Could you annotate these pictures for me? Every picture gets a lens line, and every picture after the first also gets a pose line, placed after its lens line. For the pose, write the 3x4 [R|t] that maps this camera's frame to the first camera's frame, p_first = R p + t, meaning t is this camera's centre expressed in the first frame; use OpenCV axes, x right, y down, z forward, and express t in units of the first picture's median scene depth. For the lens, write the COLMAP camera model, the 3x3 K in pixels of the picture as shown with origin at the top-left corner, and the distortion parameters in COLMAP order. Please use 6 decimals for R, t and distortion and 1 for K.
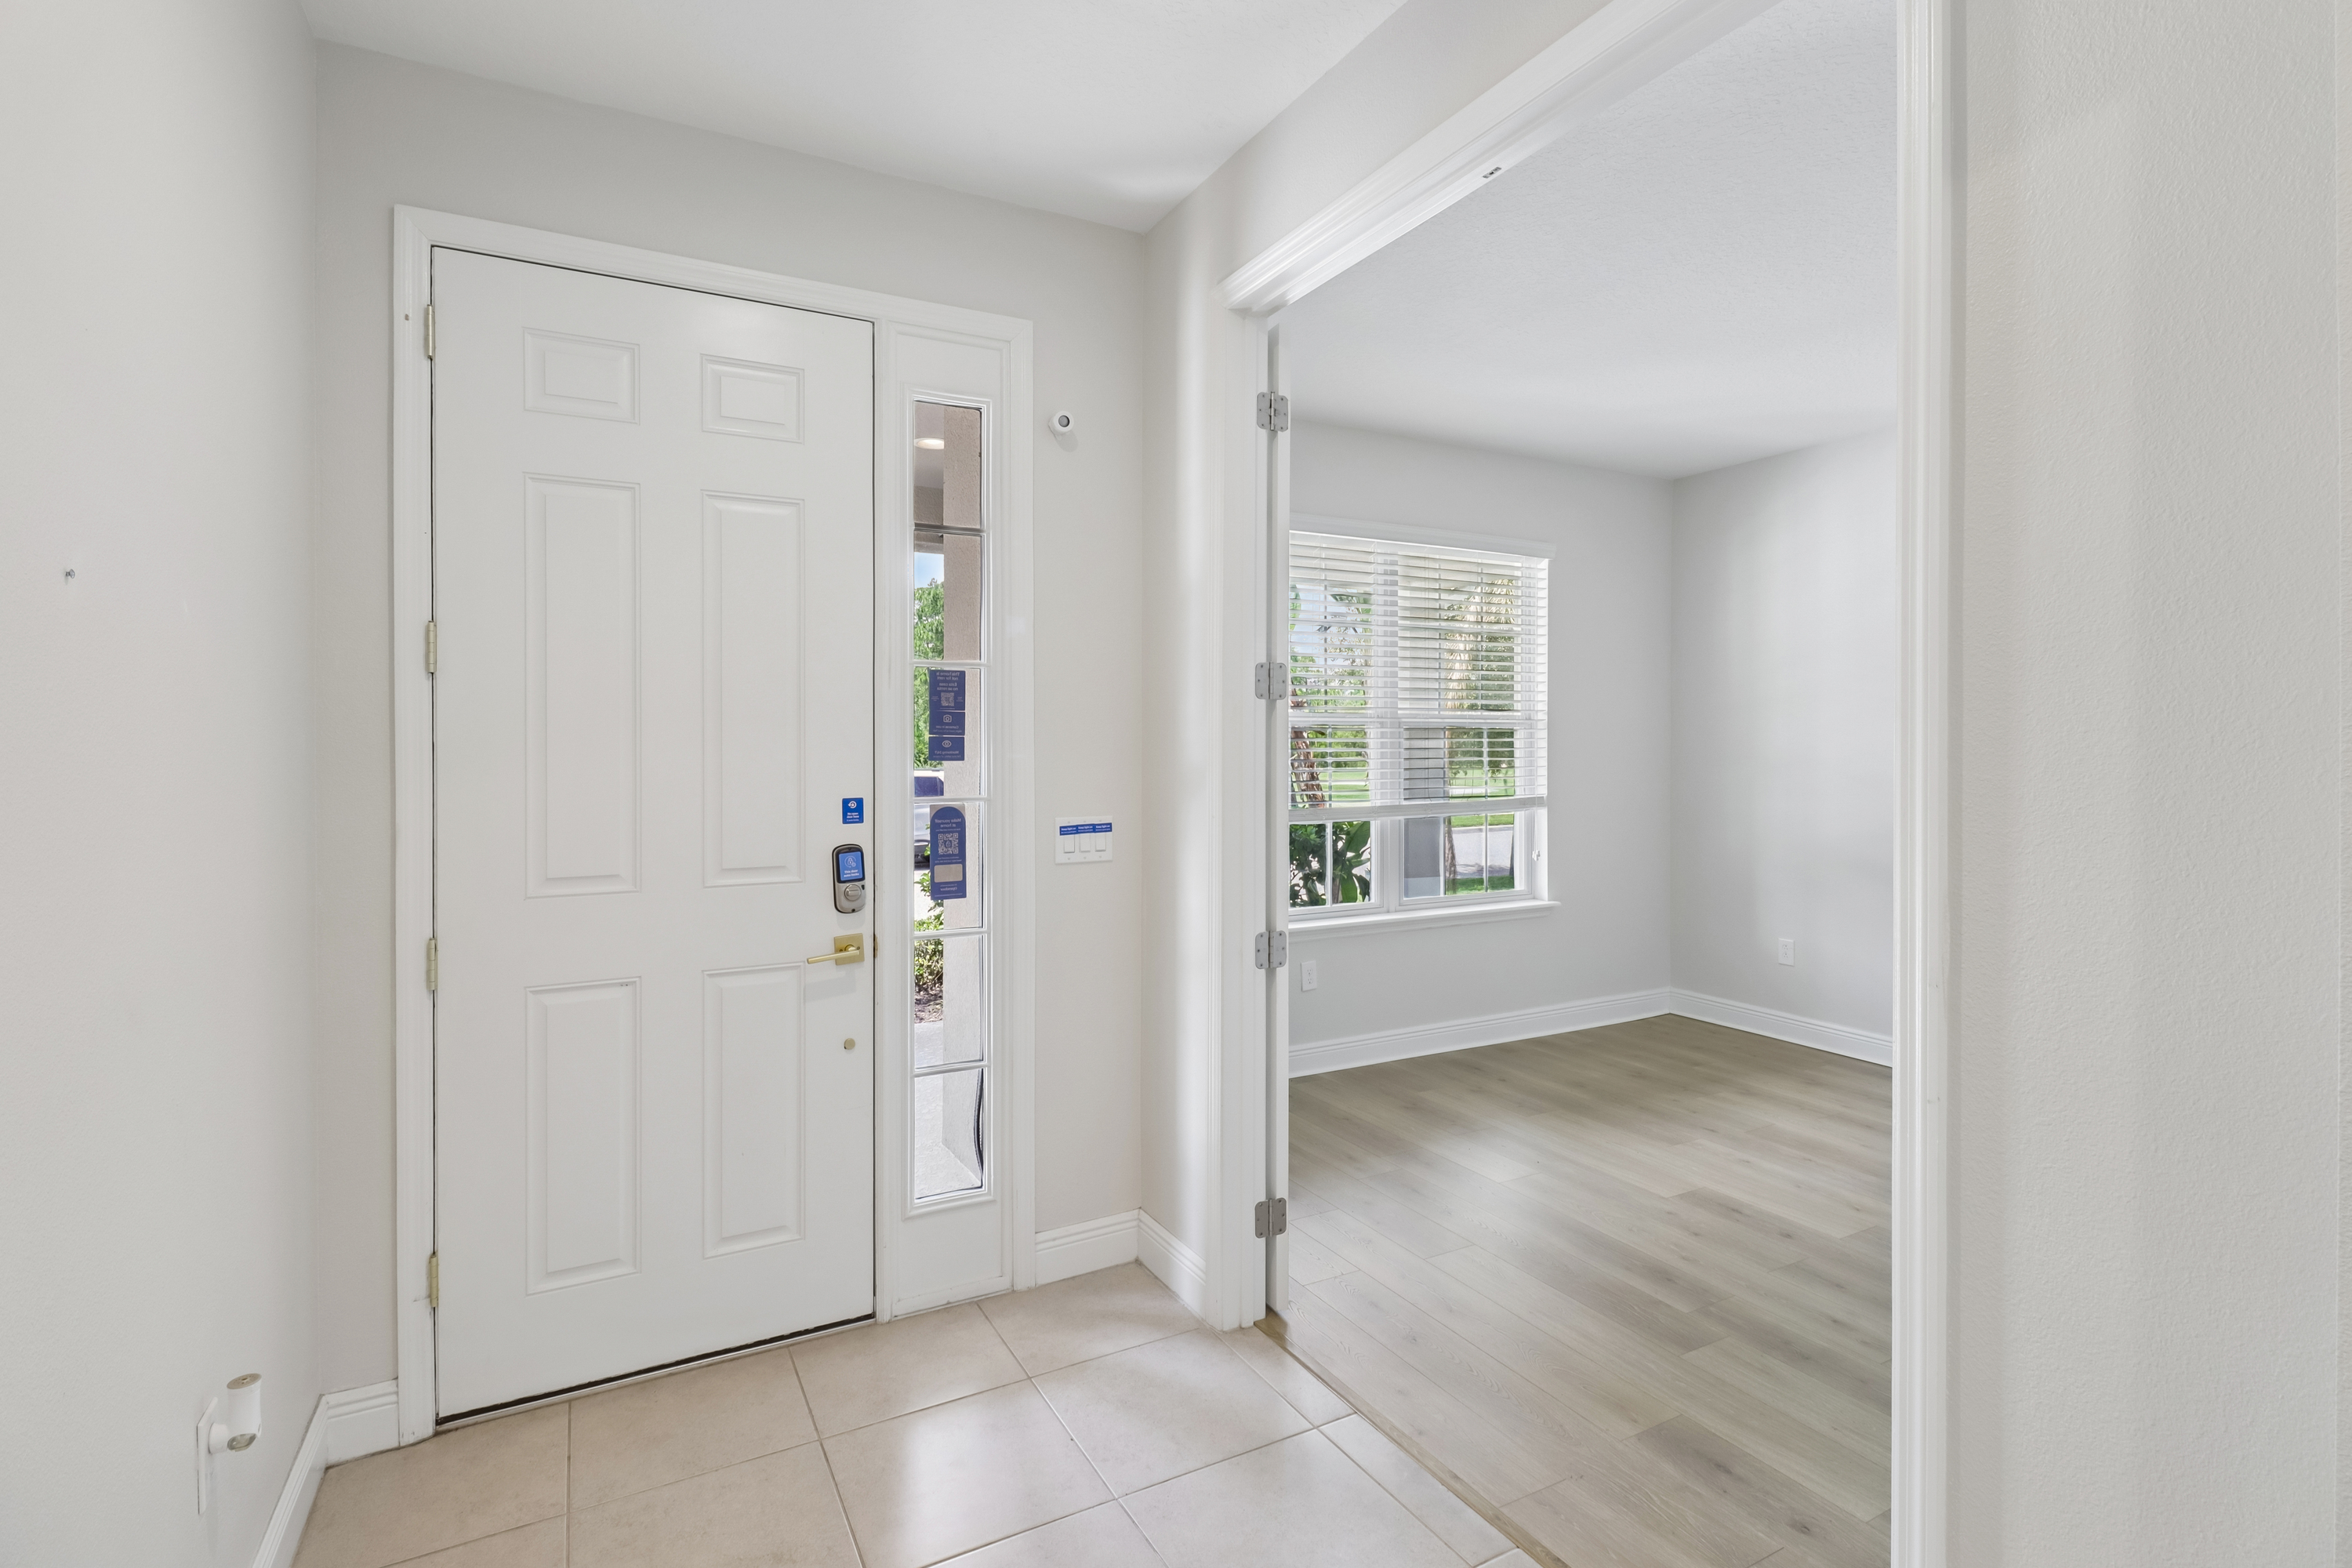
lens RADIAL K [[1090.5, 0, 1140.0], [0, 1090.5, 744.3], [0, 0, 1]] dist [0.002959, -0.009483]
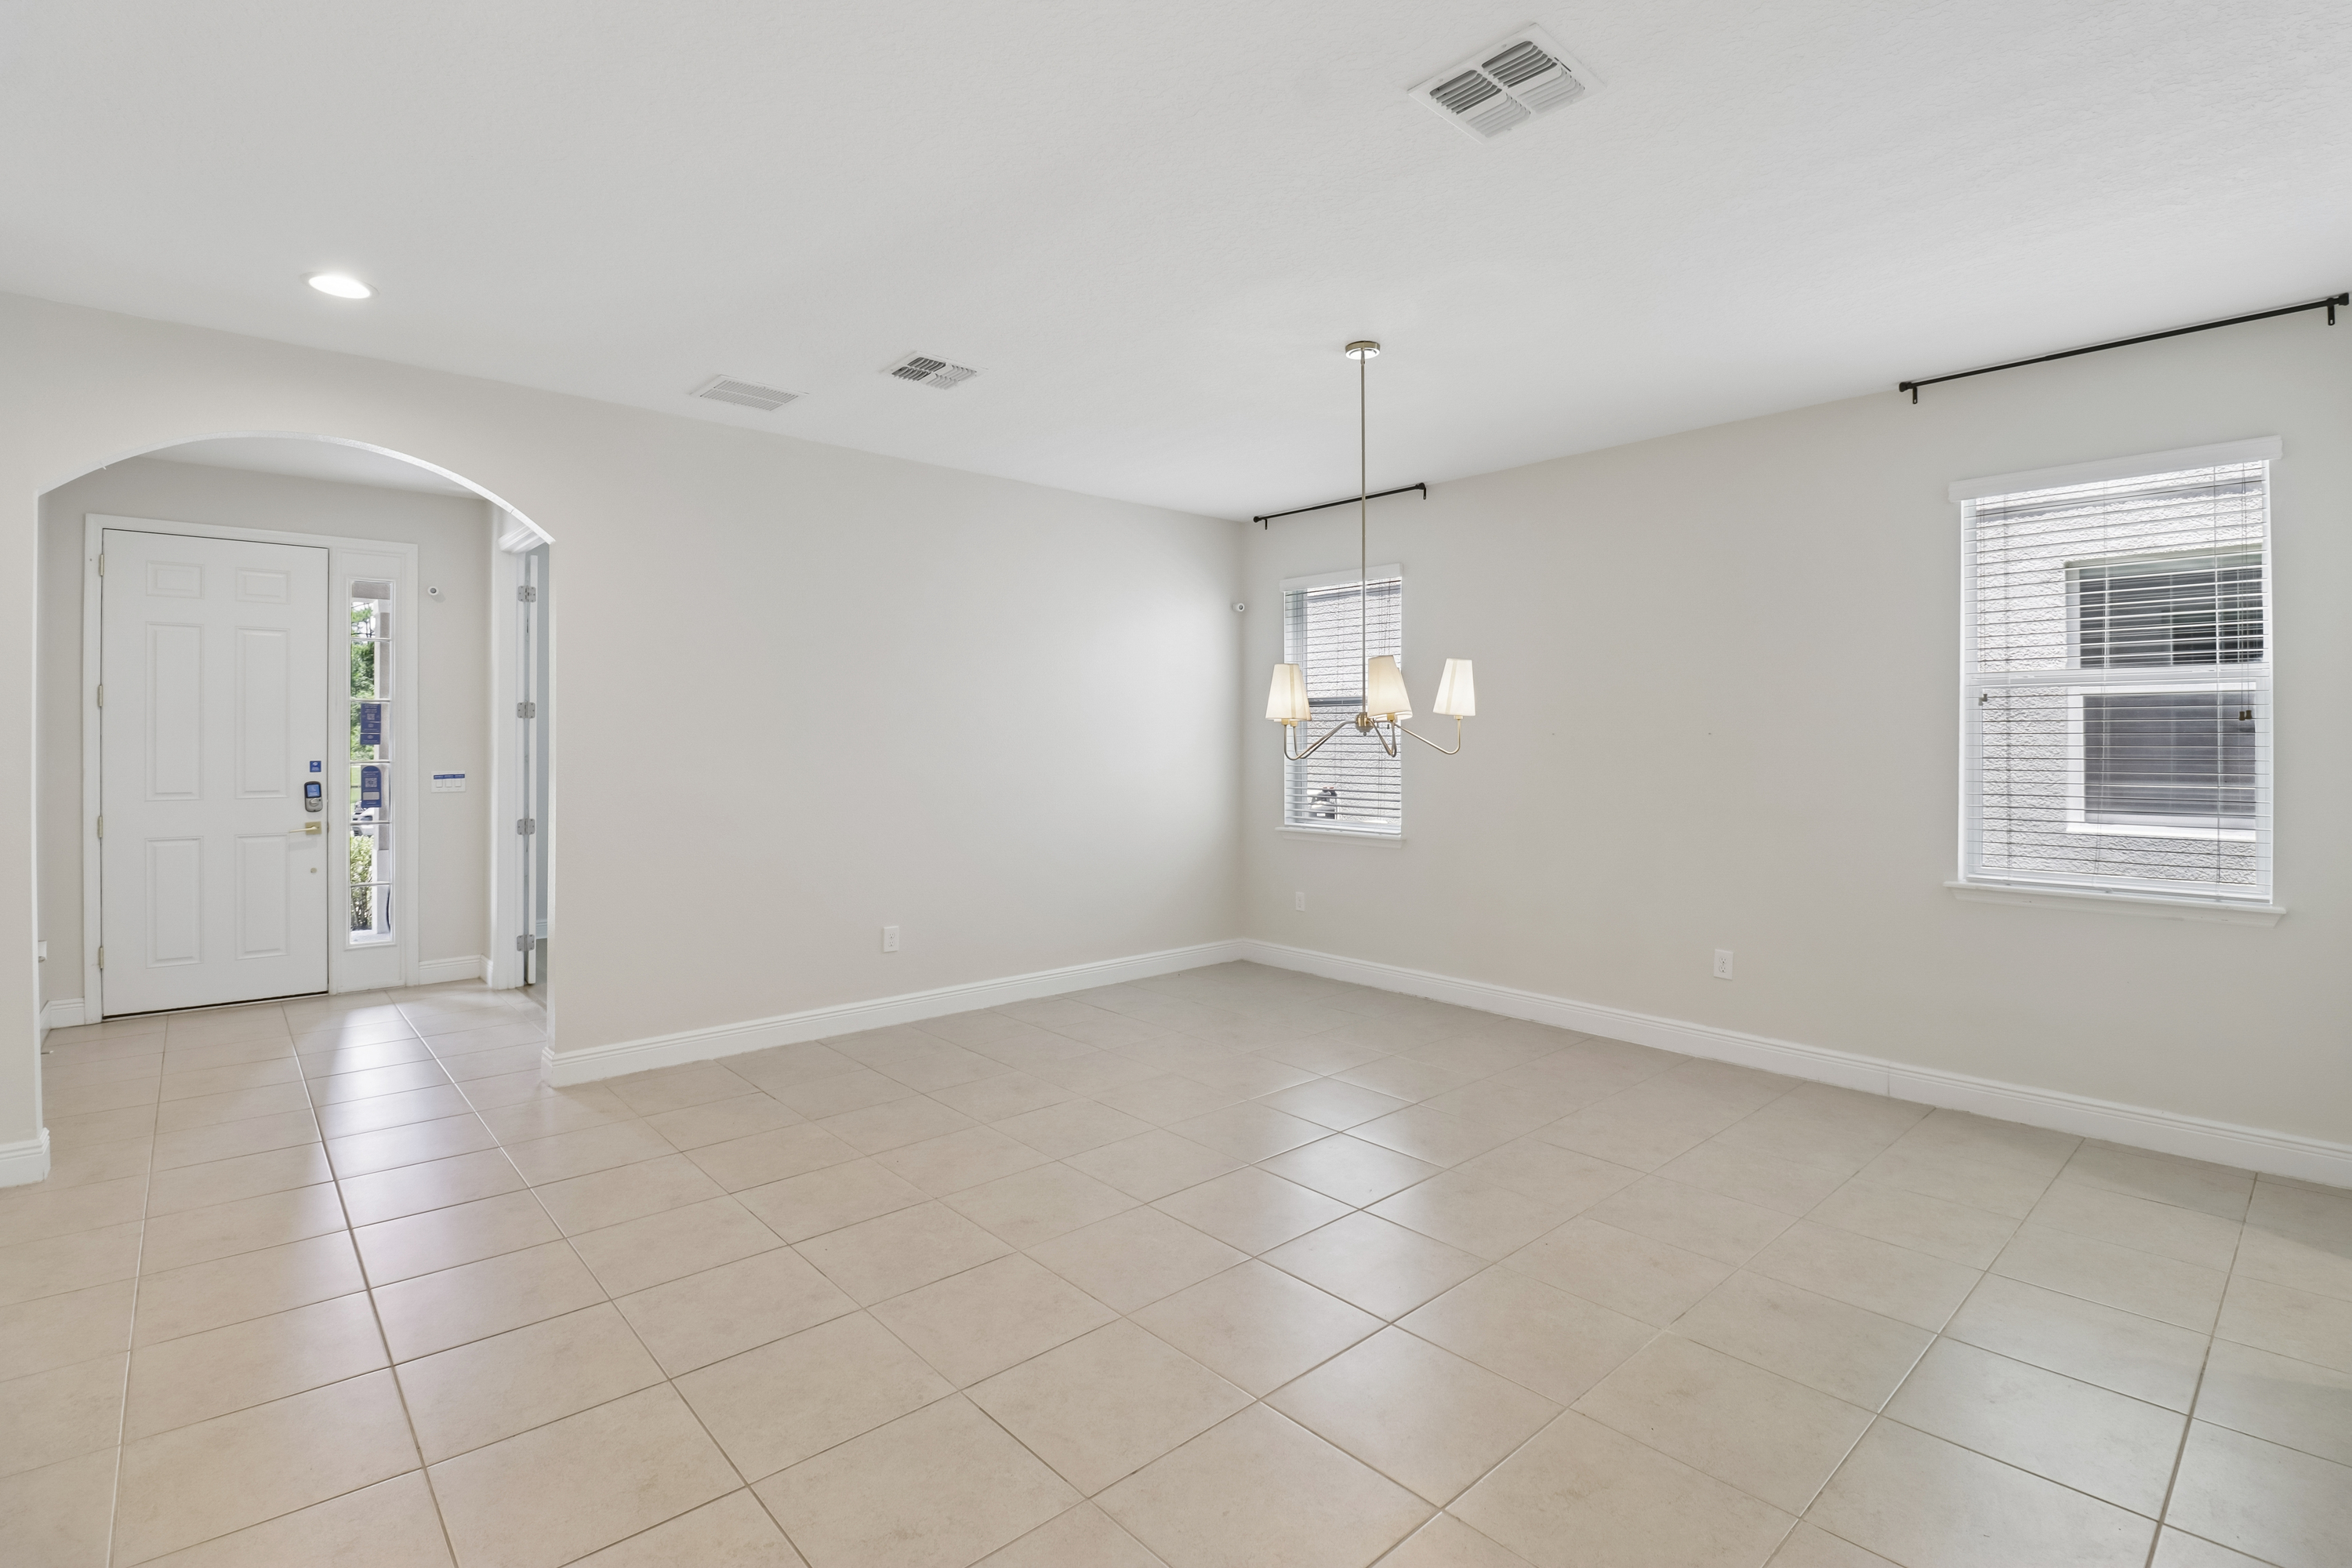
lens RADIAL K [[1090.5, 0, 1160.3], [0, 1090.5, 745.6], [0, 0, 1]] dist [0.002959, -0.009483]
pose [[0.955639, 0.005673, 0.294487, 0.745681], [-0.006866, 0.999972, 0.003018, -0.000855], [-0.294462, -0.004906, 0.955651, -1.673468]]
